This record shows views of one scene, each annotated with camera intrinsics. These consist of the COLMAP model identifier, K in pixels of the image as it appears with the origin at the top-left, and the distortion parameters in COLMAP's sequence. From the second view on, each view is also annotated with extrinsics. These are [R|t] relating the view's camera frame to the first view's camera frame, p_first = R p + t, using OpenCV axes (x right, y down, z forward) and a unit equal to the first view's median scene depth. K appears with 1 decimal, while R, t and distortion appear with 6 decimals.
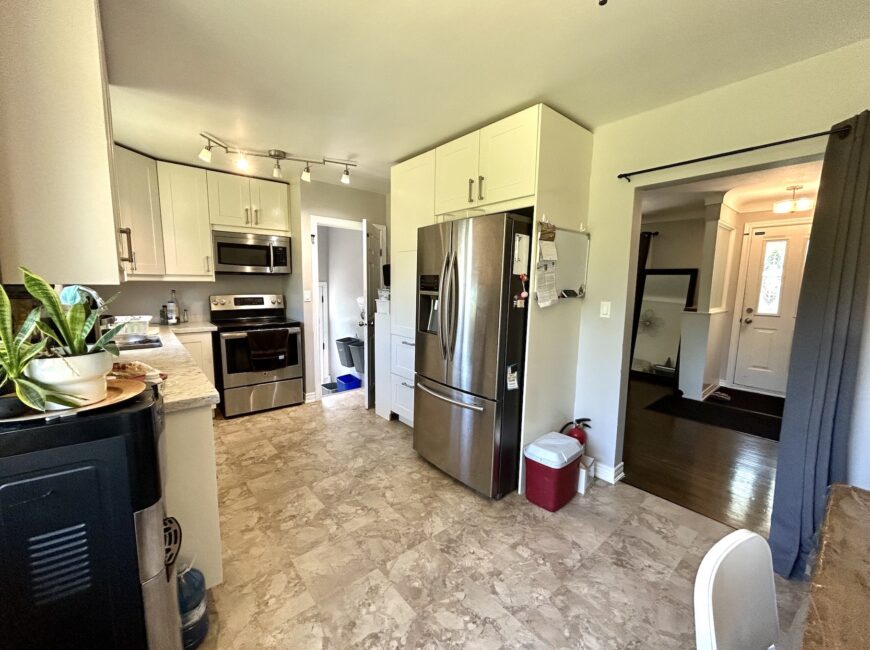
lens RADIAL K [[352.0, 0, 433.5], [0, 352.0, 324.5], [0, 0, 1]] dist [-0.004351, 0.000932]
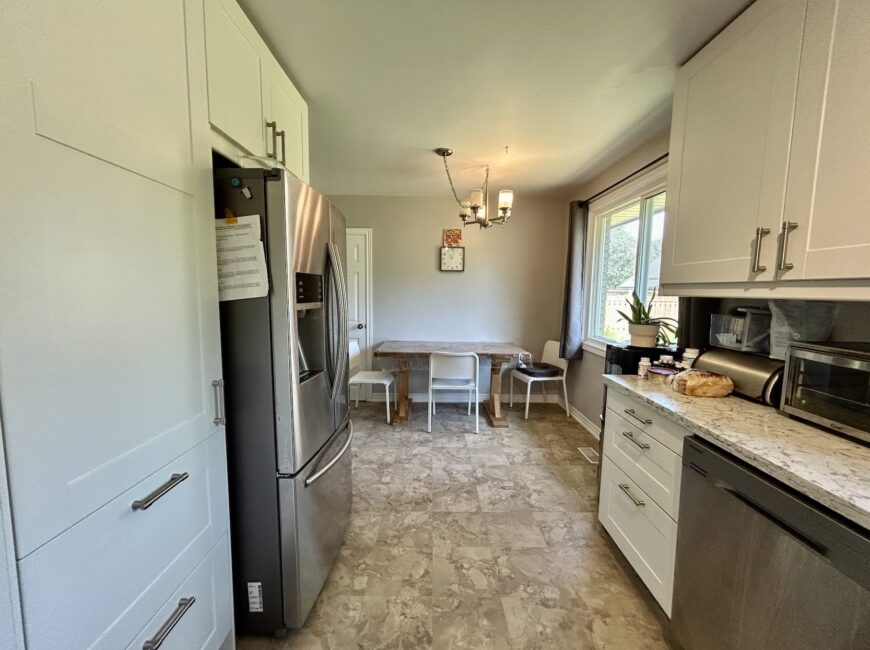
lens RADIAL K [[352.0, 0, 426.2], [0, 352.0, 325.3], [0, 0, 1]] dist [-0.004351, 0.000932]
pose [[-0.748148, -0.090101, 0.657386, -0.470616], [0.056949, 0.978363, 0.198905, -0.145642], [-0.661084, 0.186247, -0.726829, 1.158177]]
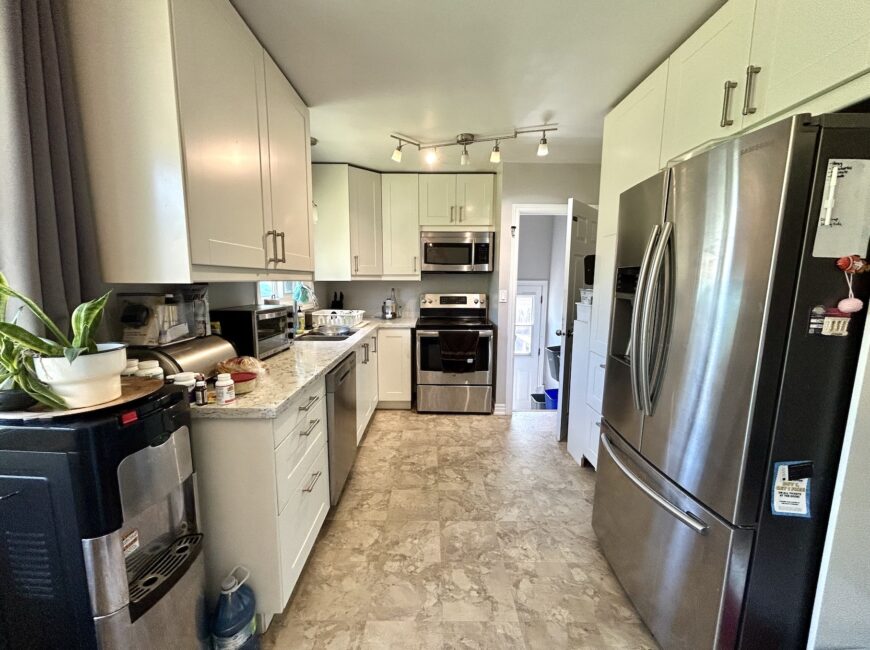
lens RADIAL K [[352.0, 0, 434.0], [0, 352.0, 325.3], [0, 0, 1]] dist [-0.004351, 0.000932]
pose [[0.763458, 0.073734, -0.641635, 0.114388], [-0.070309, 0.997046, 0.030917, -0.030443], [0.642019, 0.021509, 0.766387, 0.278714]]
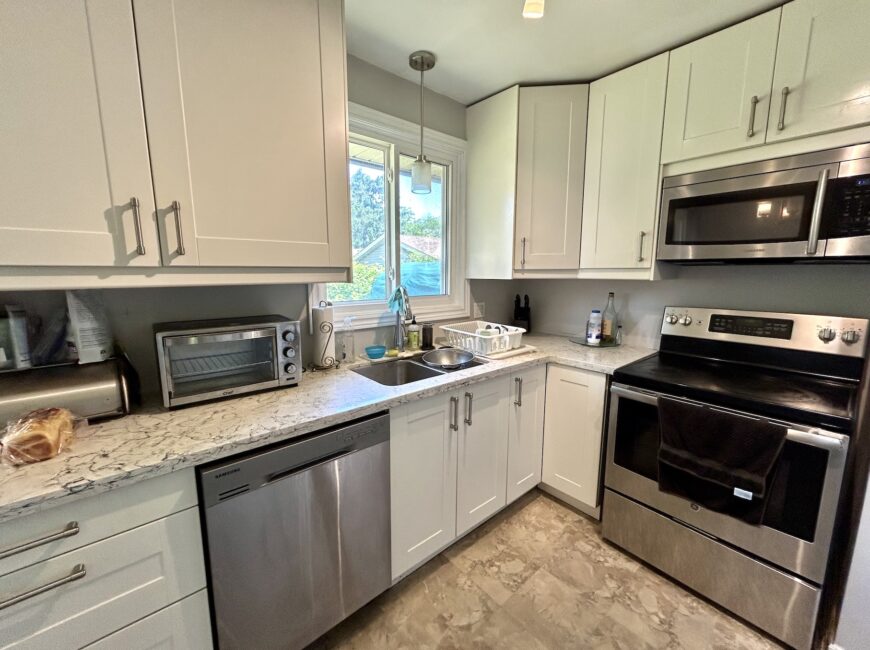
lens RADIAL K [[352.0, 0, 433.4], [0, 352.0, 324.6], [0, 0, 1]] dist [-0.004351, 0.000932]
pose [[-0.000644, 0.138845, -0.990314, -0.130713], [-0.117098, 0.983491, 0.137965, -0.113925], [0.993120, 0.116052, 0.015626, 0.847430]]
